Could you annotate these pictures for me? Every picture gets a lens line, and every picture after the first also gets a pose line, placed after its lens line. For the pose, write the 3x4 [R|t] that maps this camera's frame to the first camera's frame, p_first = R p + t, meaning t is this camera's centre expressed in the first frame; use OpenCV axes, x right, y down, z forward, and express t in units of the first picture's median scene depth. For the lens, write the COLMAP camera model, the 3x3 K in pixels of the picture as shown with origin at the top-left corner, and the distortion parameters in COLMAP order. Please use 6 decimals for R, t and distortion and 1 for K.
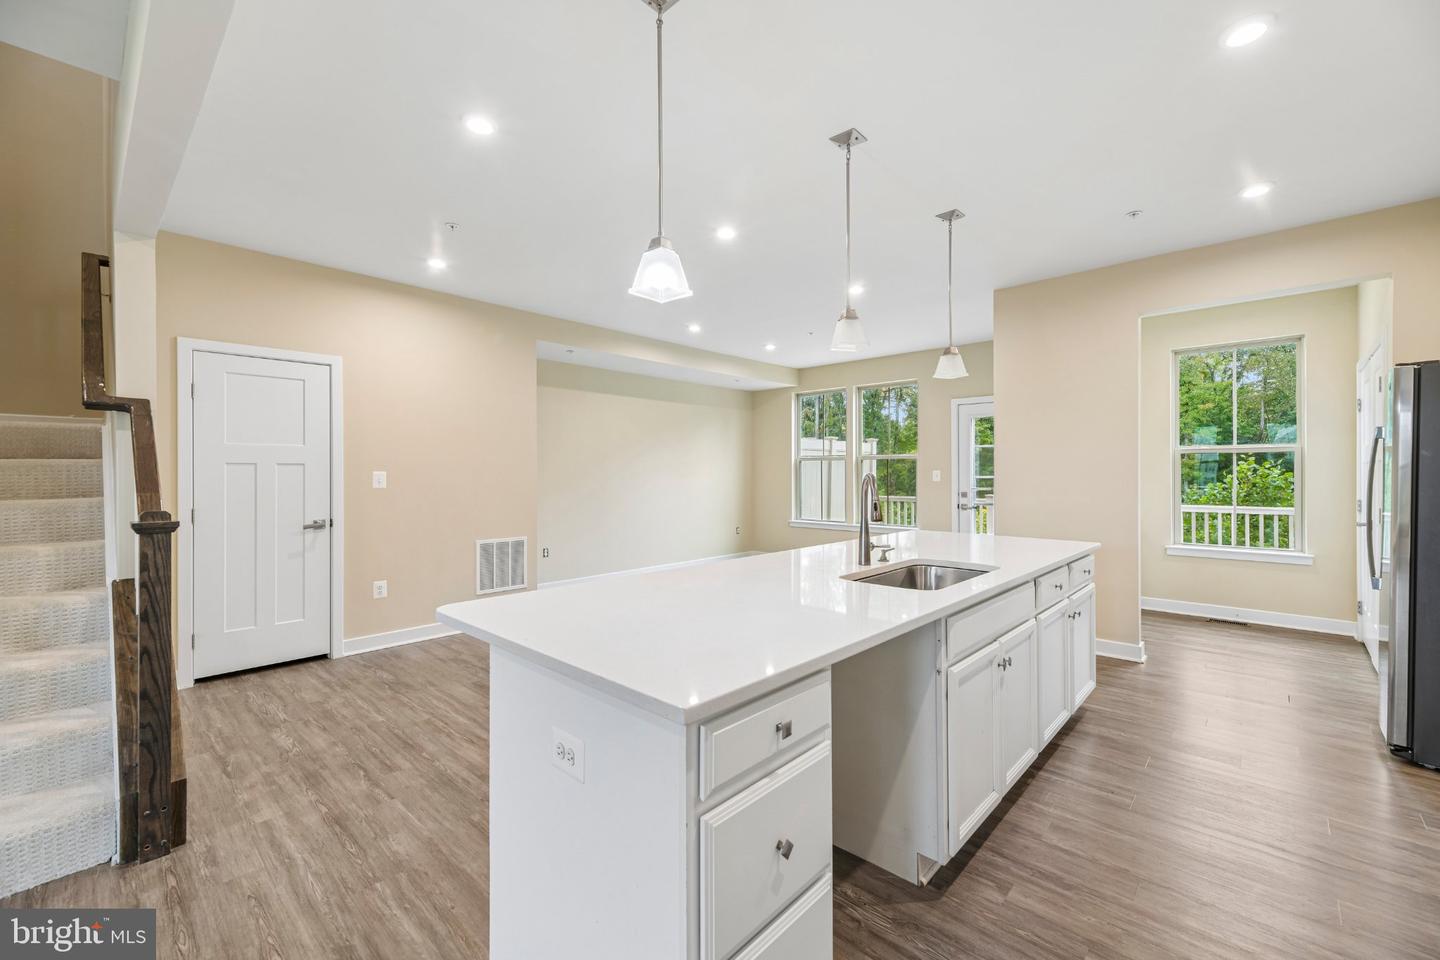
lens RADIAL K [[587.4, 0, 724.0], [0, 587.4, 478.2], [0, 0, 1]] dist [0.003499, -0.000147]
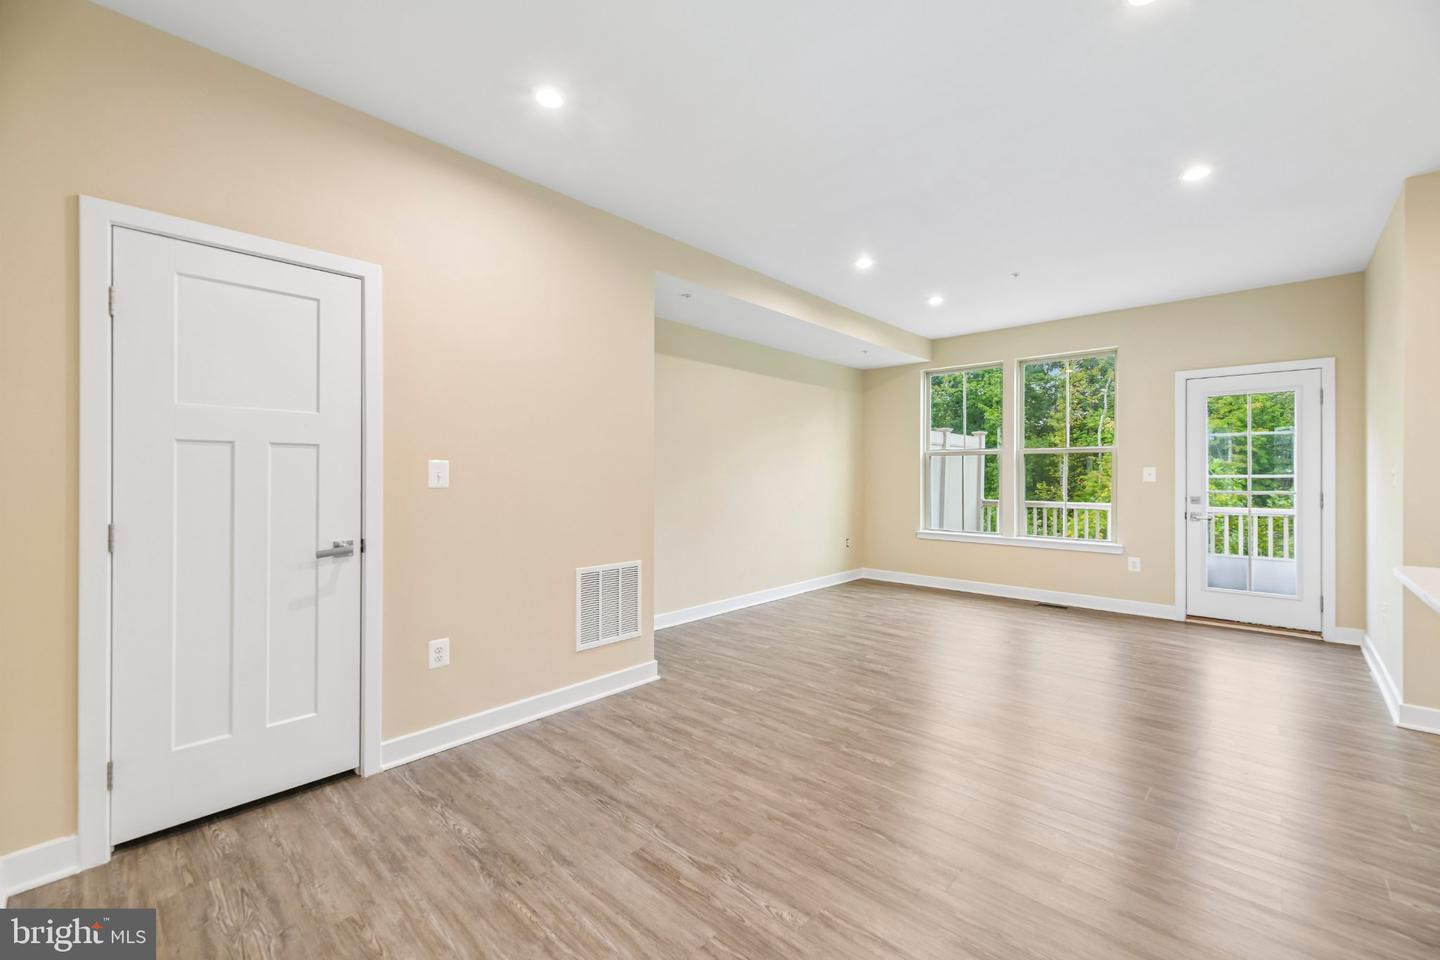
lens RADIAL K [[587.4, 0, 720.1], [0, 587.4, 479.8], [0, 0, 1]] dist [0.003499, -0.000147]
pose [[0.999987, 0.004674, -0.002007, -0.293054], [-0.004673, 0.999989, 0.000336, 0.007646], [0.002009, -0.000327, 0.999998, 0.390814]]
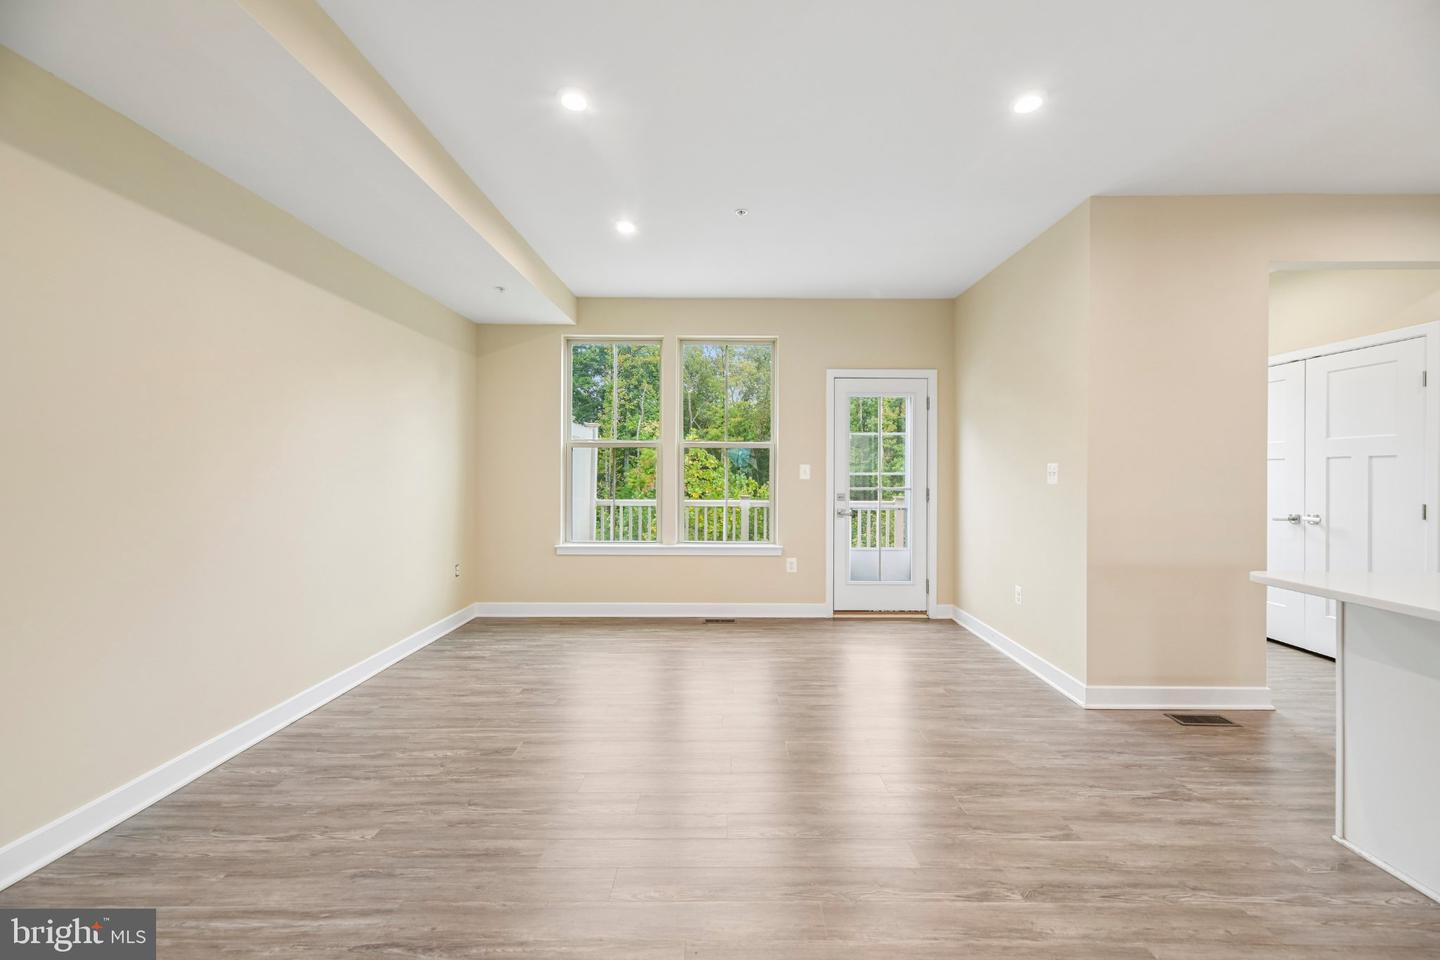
lens RADIAL K [[587.4, 0, 729.0], [0, 587.4, 470.4], [0, 0, 1]] dist [0.003499, -0.000147]
pose [[0.728223, 0.008810, 0.685284, -0.329482], [-0.000067, 0.999918, -0.012783, 0.005845], [-0.685341, 0.009263, 0.728164, 0.841971]]
